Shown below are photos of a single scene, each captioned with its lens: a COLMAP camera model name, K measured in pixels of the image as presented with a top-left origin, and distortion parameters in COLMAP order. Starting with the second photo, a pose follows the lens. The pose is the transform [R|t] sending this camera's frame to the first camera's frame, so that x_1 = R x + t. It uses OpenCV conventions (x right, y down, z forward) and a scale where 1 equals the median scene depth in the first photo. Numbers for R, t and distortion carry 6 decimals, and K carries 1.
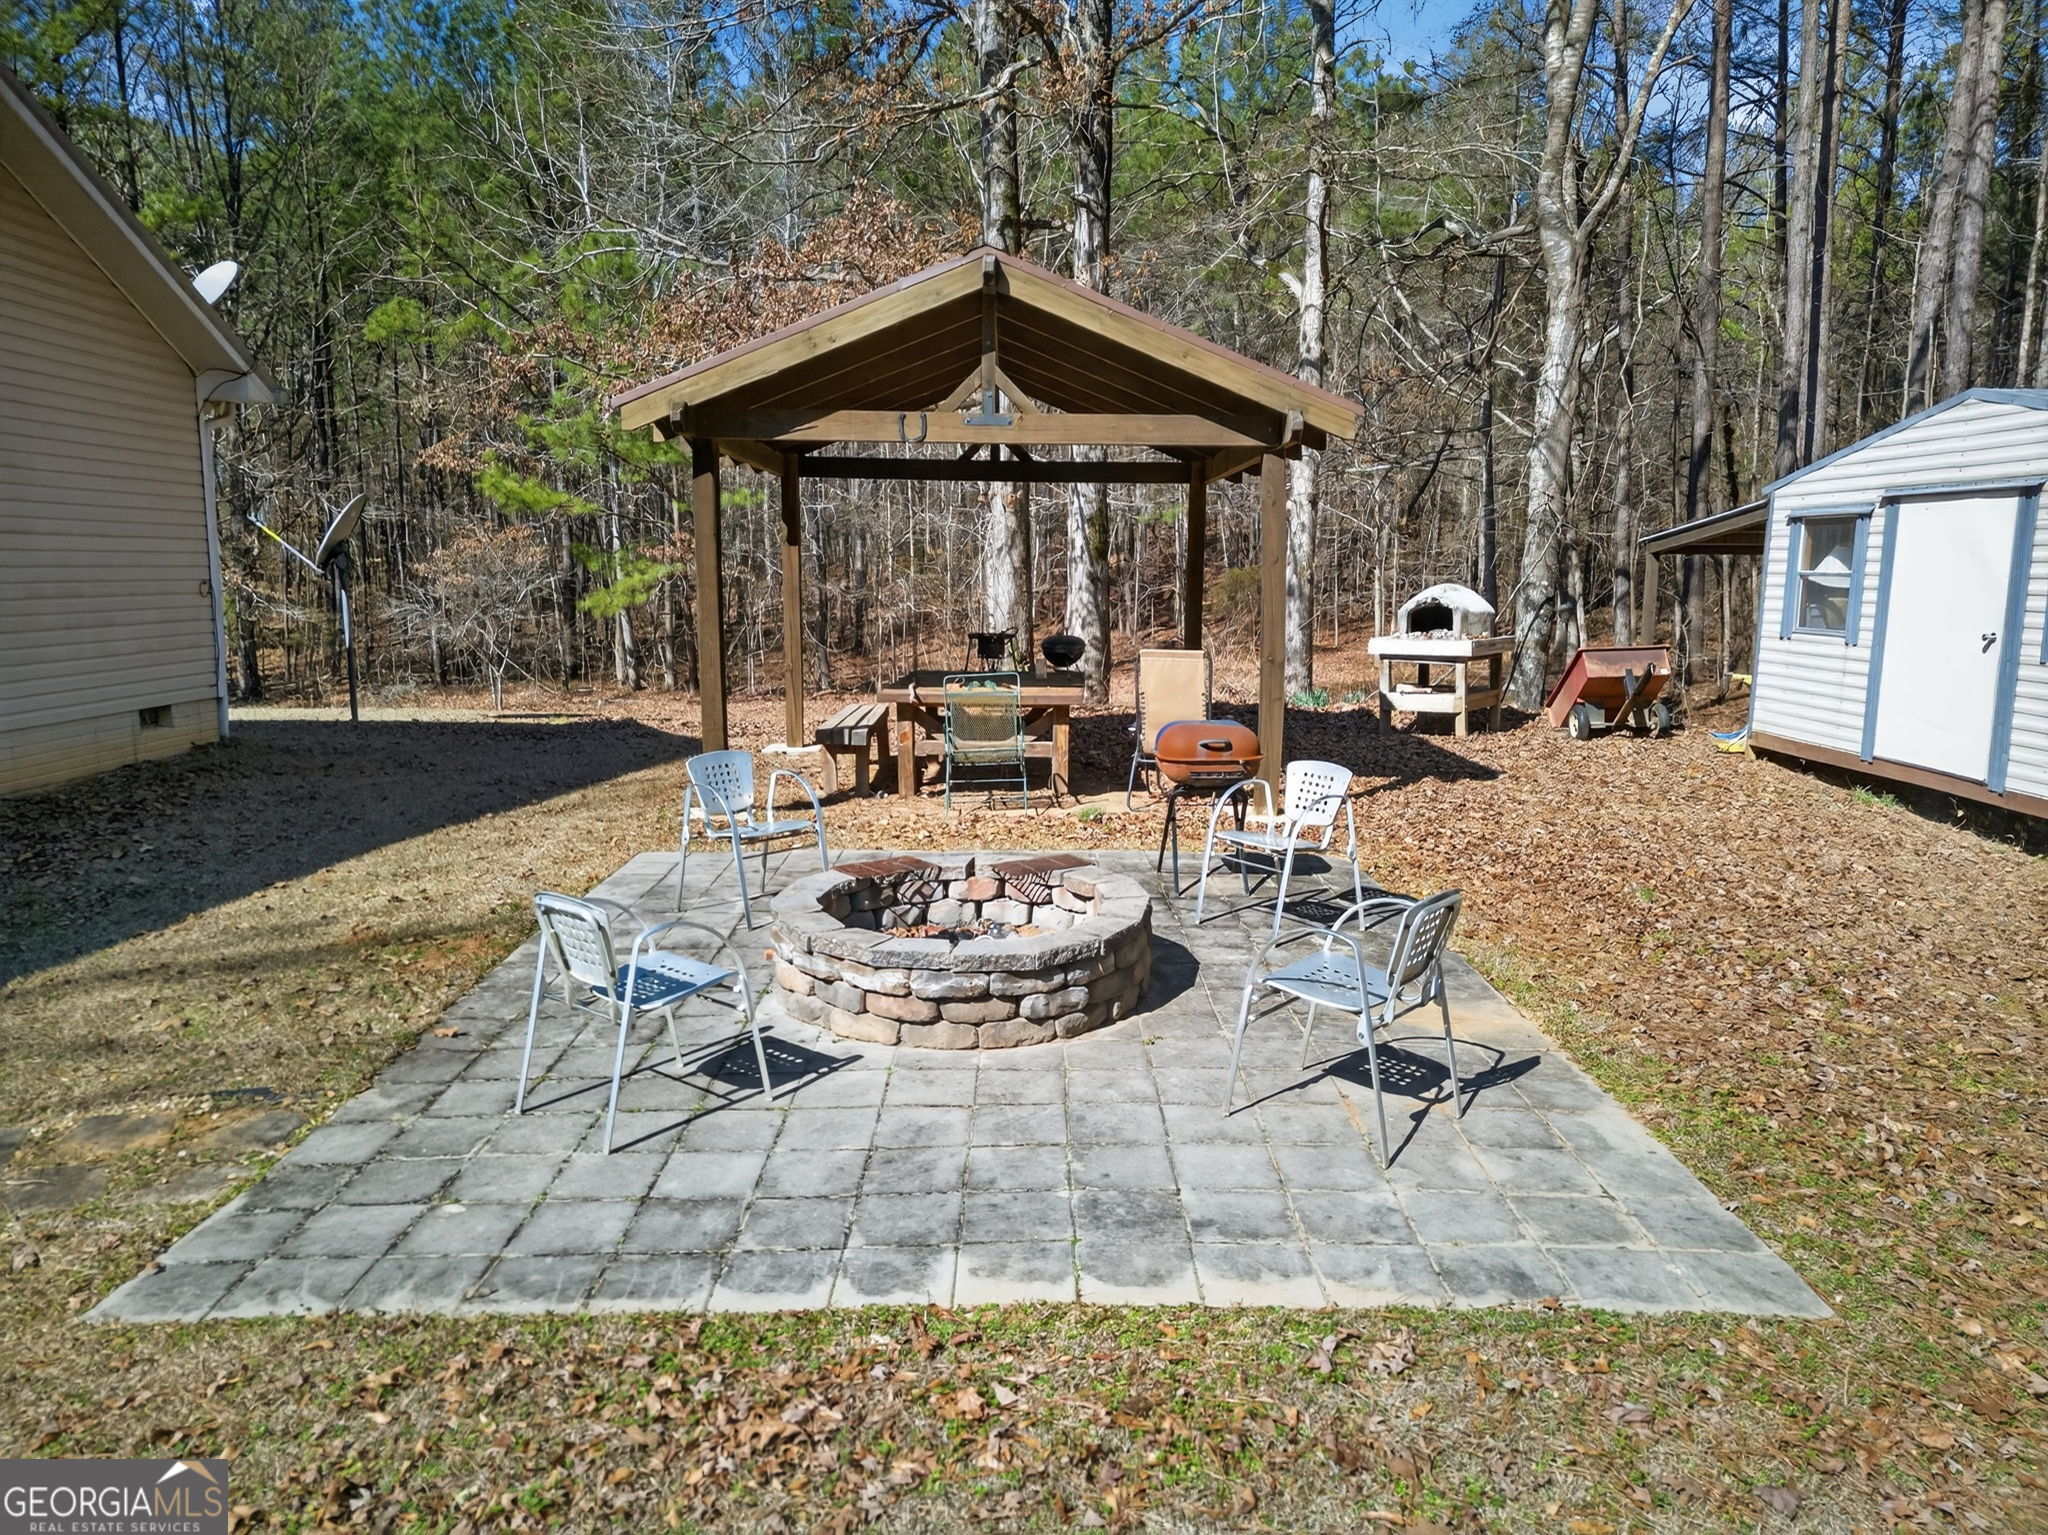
lens RADIAL K [[1387.1, 0, 1027.9], [0, 1387.1, 767.0], [0, 0, 1]] dist [0.052142, -0.002572]
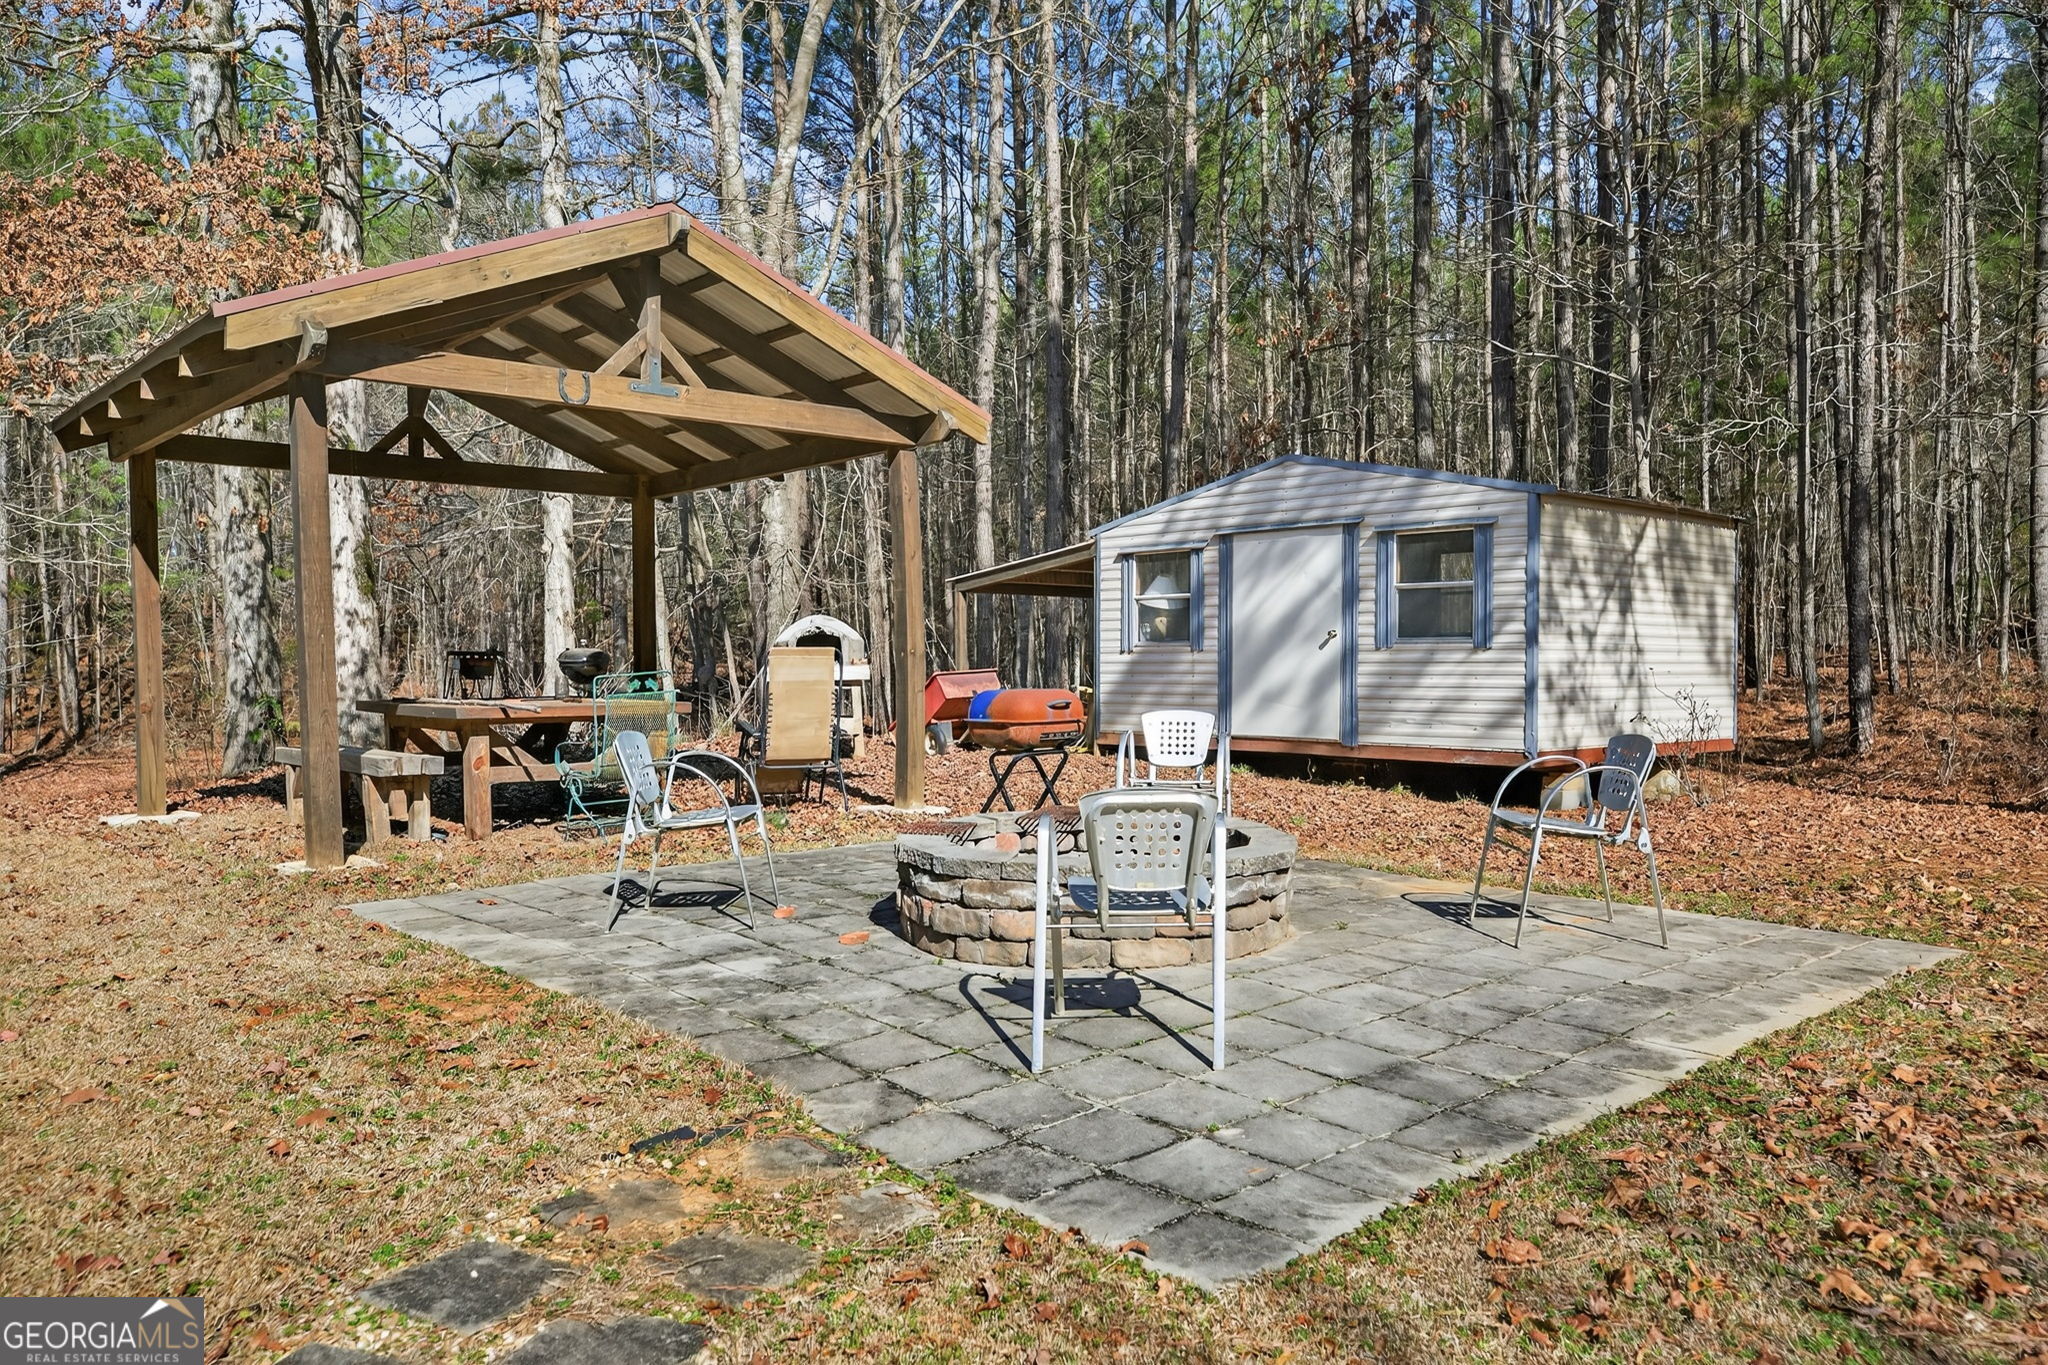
lens RADIAL K [[1448.6, 0, 1020.1], [0, 1448.6, 683.4], [0, 0, 1]] dist [-0.010751, -0.001695]
pose [[0.750367, -0.020852, 0.660693, -0.943414], [0.105099, 0.990552, -0.088101, 0.094553], [-0.652613, 0.135546, 0.745468, 0.341312]]
